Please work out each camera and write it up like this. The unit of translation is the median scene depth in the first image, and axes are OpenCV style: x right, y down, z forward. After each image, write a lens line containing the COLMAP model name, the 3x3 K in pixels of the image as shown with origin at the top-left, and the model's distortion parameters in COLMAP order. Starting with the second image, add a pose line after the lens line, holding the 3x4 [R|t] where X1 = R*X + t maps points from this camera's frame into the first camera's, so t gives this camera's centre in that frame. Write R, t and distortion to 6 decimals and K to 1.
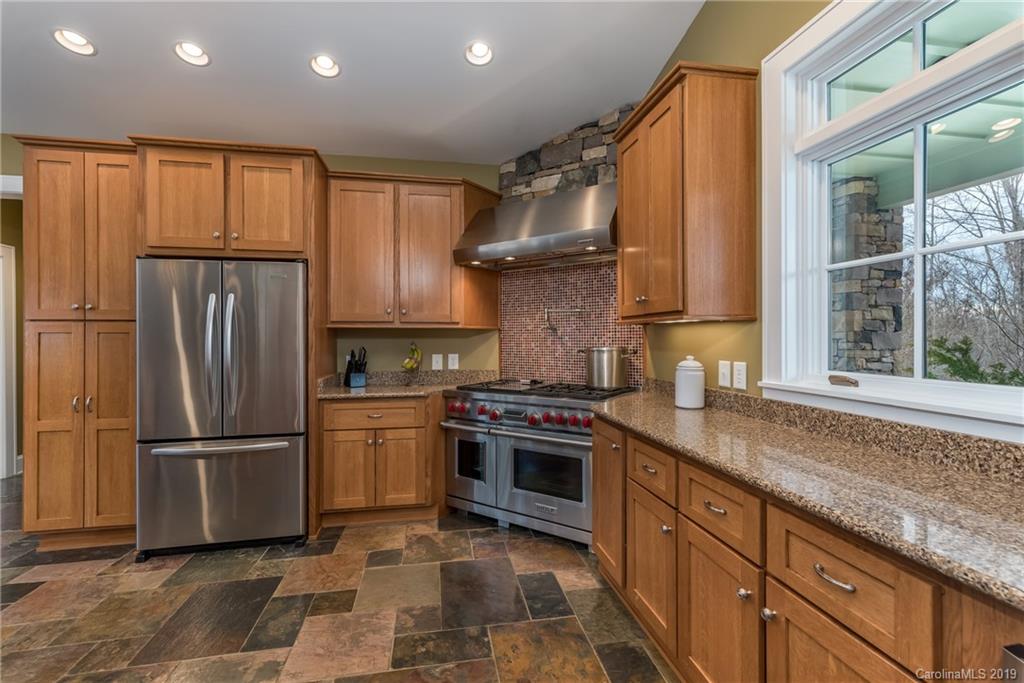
lens RADIAL K [[455.4, 0, 510.8], [0, 455.4, 336.0], [0, 0, 1]] dist [0.012223, -0.000051]
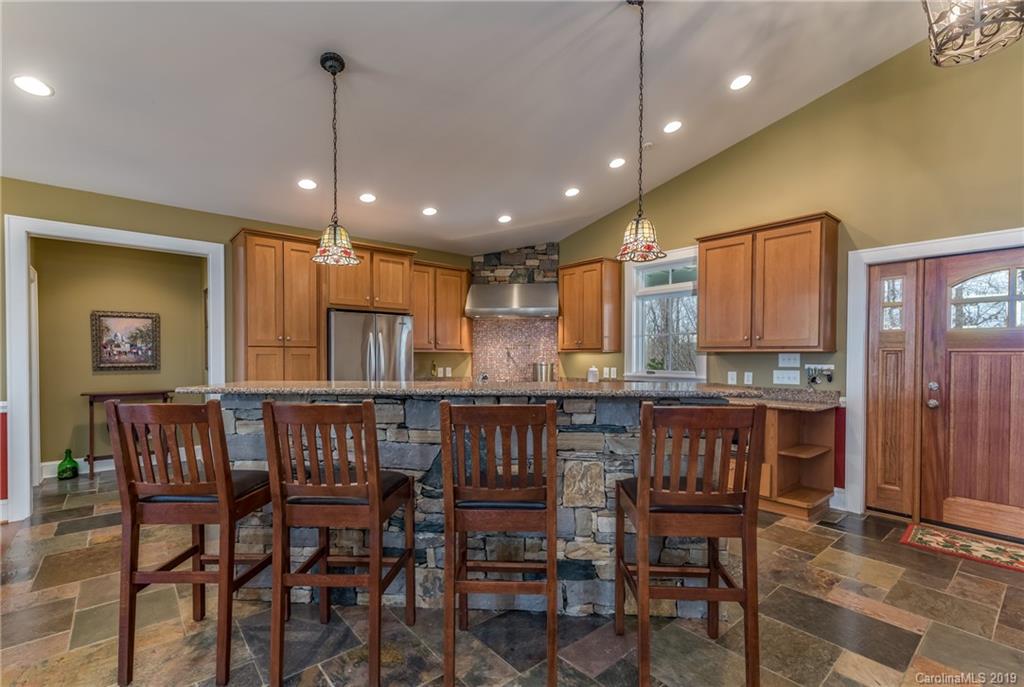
lens RADIAL K [[462.7, 0, 514.6], [0, 462.7, 361.8], [0, 0, 1]] dist [0.012338, 0.000059]
pose [[0.865932, -0.001747, 0.500159, -0.943663], [-0.006149, 0.999881, 0.014138, -0.008118], [-0.500125, -0.015318, 0.865818, -0.726639]]
